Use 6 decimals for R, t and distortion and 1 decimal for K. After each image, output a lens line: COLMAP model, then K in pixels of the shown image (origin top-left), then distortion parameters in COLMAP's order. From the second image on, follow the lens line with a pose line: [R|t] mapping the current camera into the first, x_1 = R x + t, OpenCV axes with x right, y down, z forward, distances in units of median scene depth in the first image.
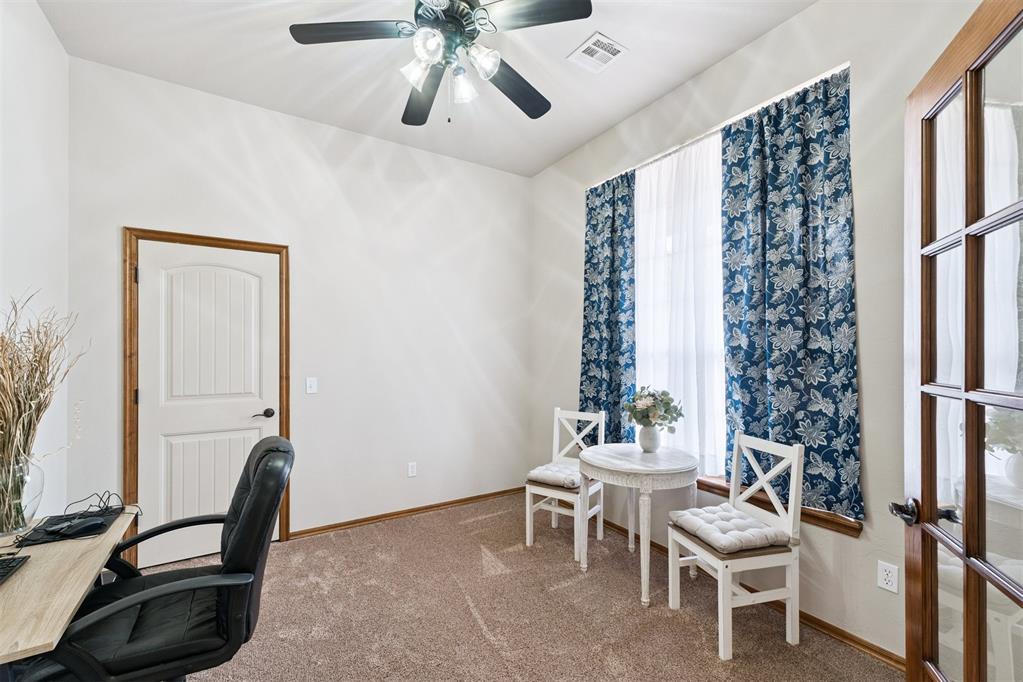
lens RADIAL K [[430.0, 0, 511.6], [0, 430.0, 348.7], [0, 0, 1]] dist [0.004569, 0.000111]
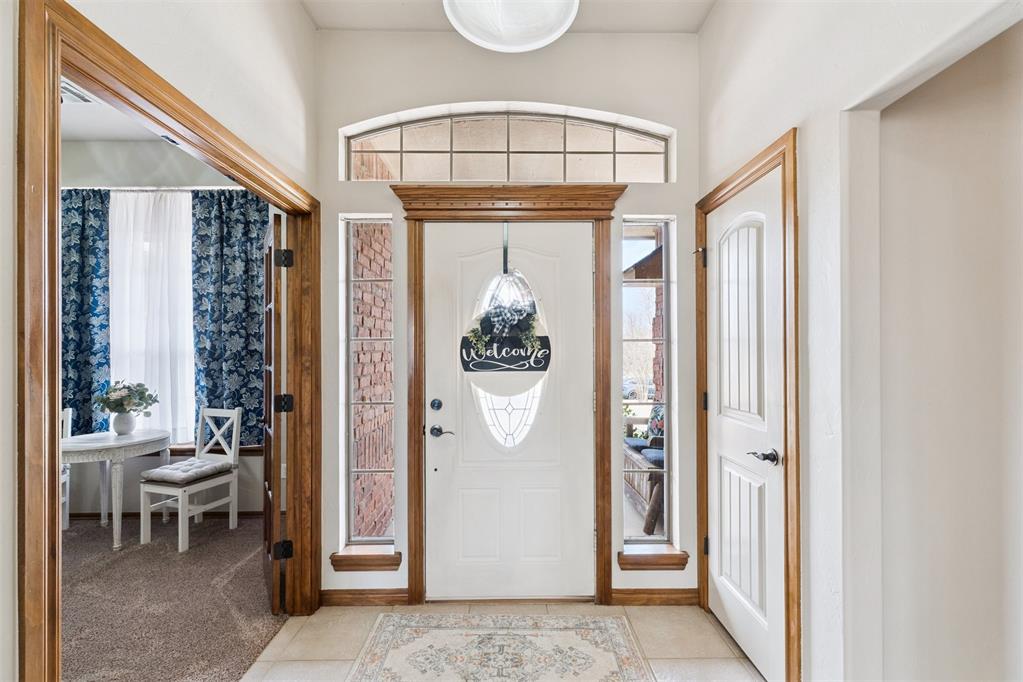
lens RADIAL K [[430.0, 0, 511.2], [0, 430.0, 346.6], [0, 0, 1]] dist [0.004569, 0.000111]
pose [[0.524623, 0.001829, 0.851333, -0.155579], [-0.002761, 0.999996, -0.000446, -0.011670], [-0.851330, -0.002117, 0.524626, -0.614352]]
